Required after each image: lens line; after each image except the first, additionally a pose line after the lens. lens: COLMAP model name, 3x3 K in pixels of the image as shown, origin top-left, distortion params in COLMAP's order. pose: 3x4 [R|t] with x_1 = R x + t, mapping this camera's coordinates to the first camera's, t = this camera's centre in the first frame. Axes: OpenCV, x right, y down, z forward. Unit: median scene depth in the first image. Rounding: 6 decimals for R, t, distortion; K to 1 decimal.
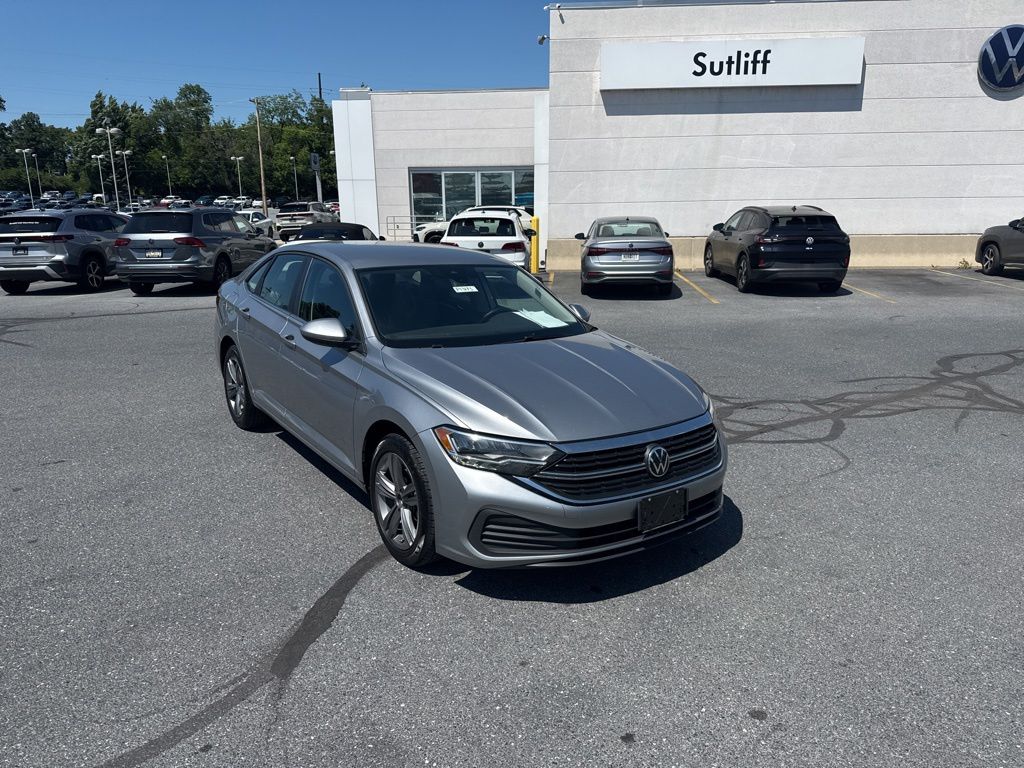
lens RADIAL K [[716.1, 0, 503.5], [0, 716.1, 386.3], [0, 0, 1]] dist [0.038468, -0.054652]
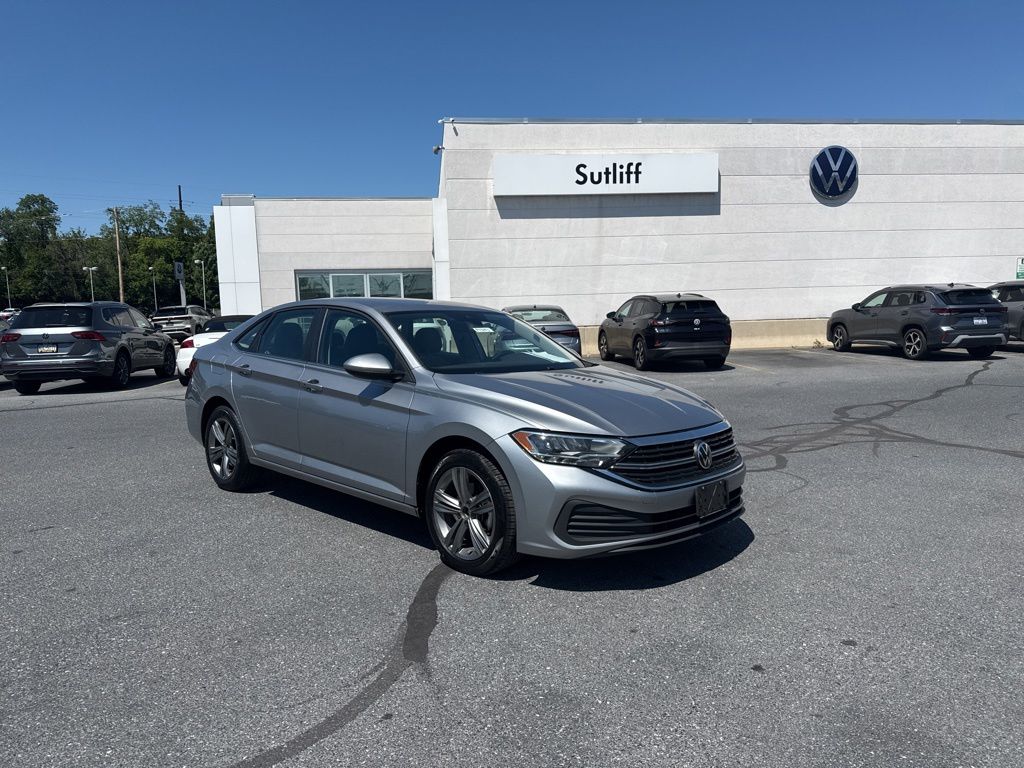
lens RADIAL K [[713.8, 0, 513.8], [0, 713.8, 386.7], [0, 0, 1]] dist [0.047552, -0.064340]
pose [[0.981552, -0.035993, 0.187776, -0.062136], [0.062390, 0.988657, -0.136622, 0.028839], [-0.180729, 0.145817, 0.972664, -0.013740]]
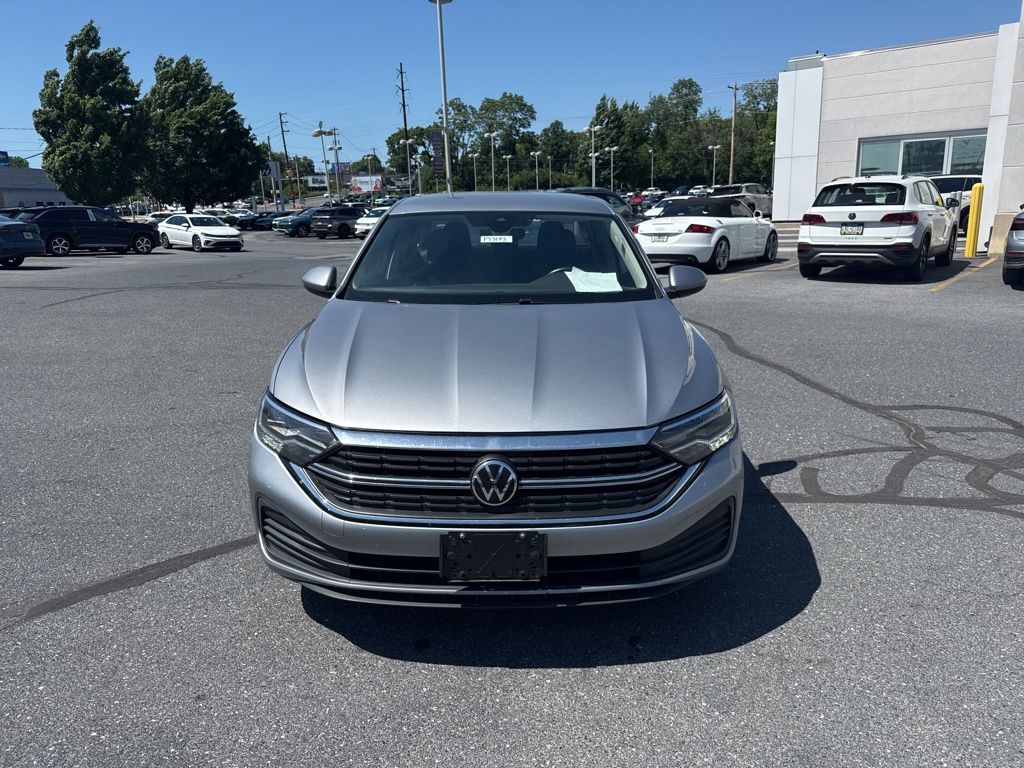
lens RADIAL K [[741.6, 0, 512.0], [0, 741.6, 384.0], [0, 0, 1]] dist [-0.026297, -0.001199]
pose [[0.820069, 0.104830, -0.562582, 0.126186], [-0.101552, 0.994134, 0.037213, -0.002066], [0.563183, 0.026614, 0.825904, 0.096410]]
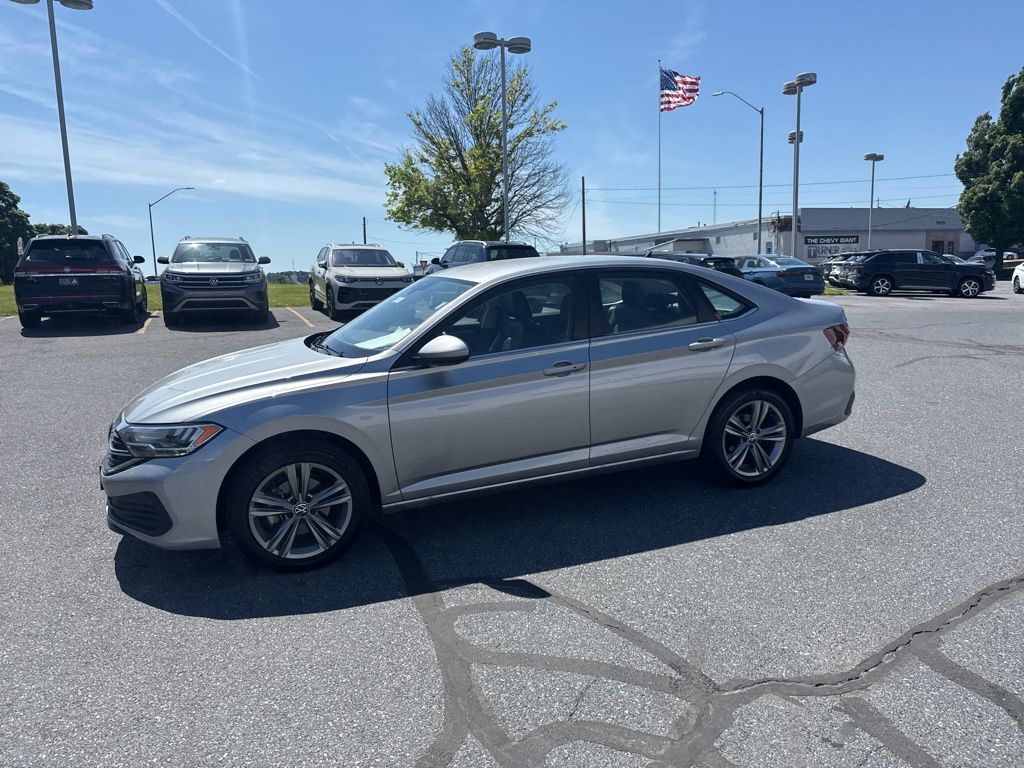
lens RADIAL K [[713.8, 0, 513.8], [0, 713.8, 386.7], [0, 0, 1]] dist [0.047552, -0.064340]
pose [[-0.227834, 0.149867, -0.962097, 0.262568], [-0.200490, 0.959691, 0.196970, -0.075422], [0.952835, 0.237768, -0.188604, 0.405119]]
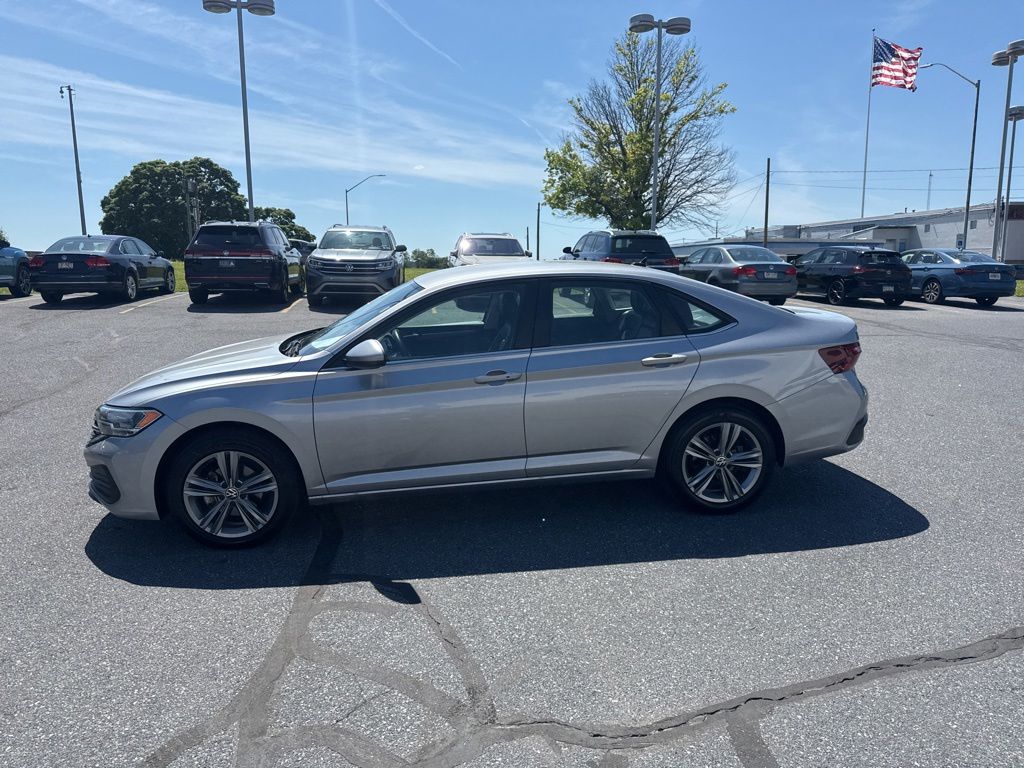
lens RADIAL K [[715.5, 0, 512.0], [0, 715.5, 384.0], [0, 0, 1]] dist [0.044731, -0.074539]
pose [[-0.458206, 0.144321, -0.877051, 0.231958], [-0.204408, 0.943174, 0.261992, -0.102006], [0.865023, 0.299322, -0.402668, 0.484360]]
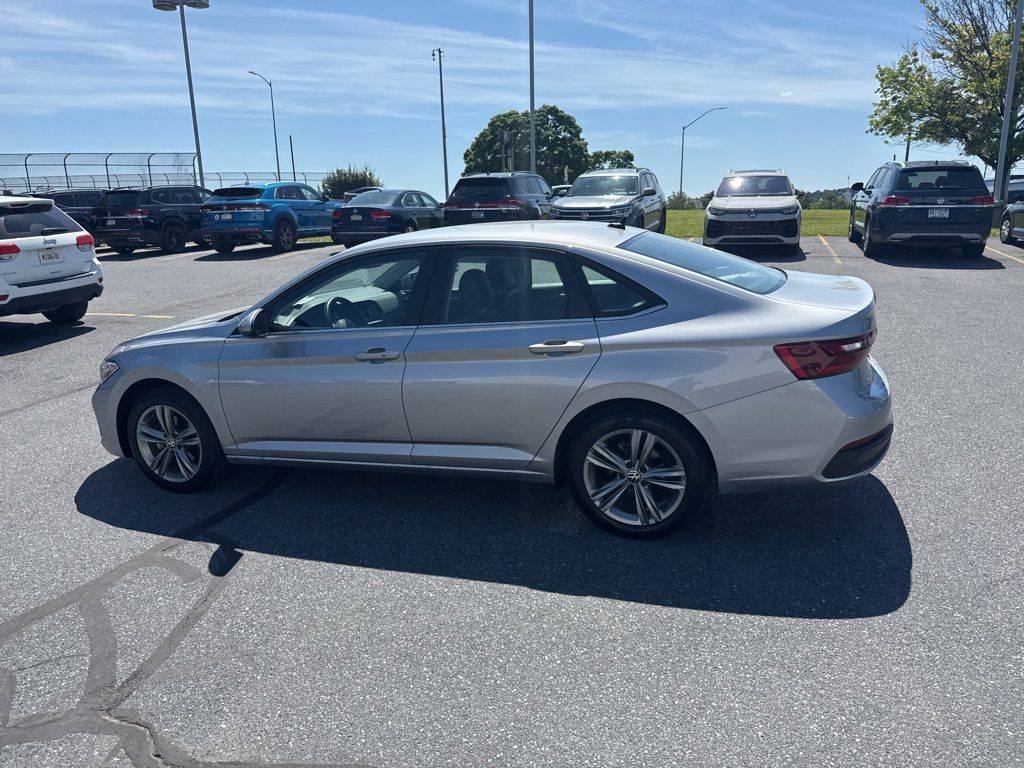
lens RADIAL K [[713.8, 0, 513.8], [0, 713.8, 386.7], [0, 0, 1]] dist [0.047552, -0.064340]
pose [[-0.806711, 0.158067, -0.569415, 0.104916], [-0.115362, 0.902901, 0.414080, -0.132786], [0.579577, 0.399731, -0.710144, 0.581843]]
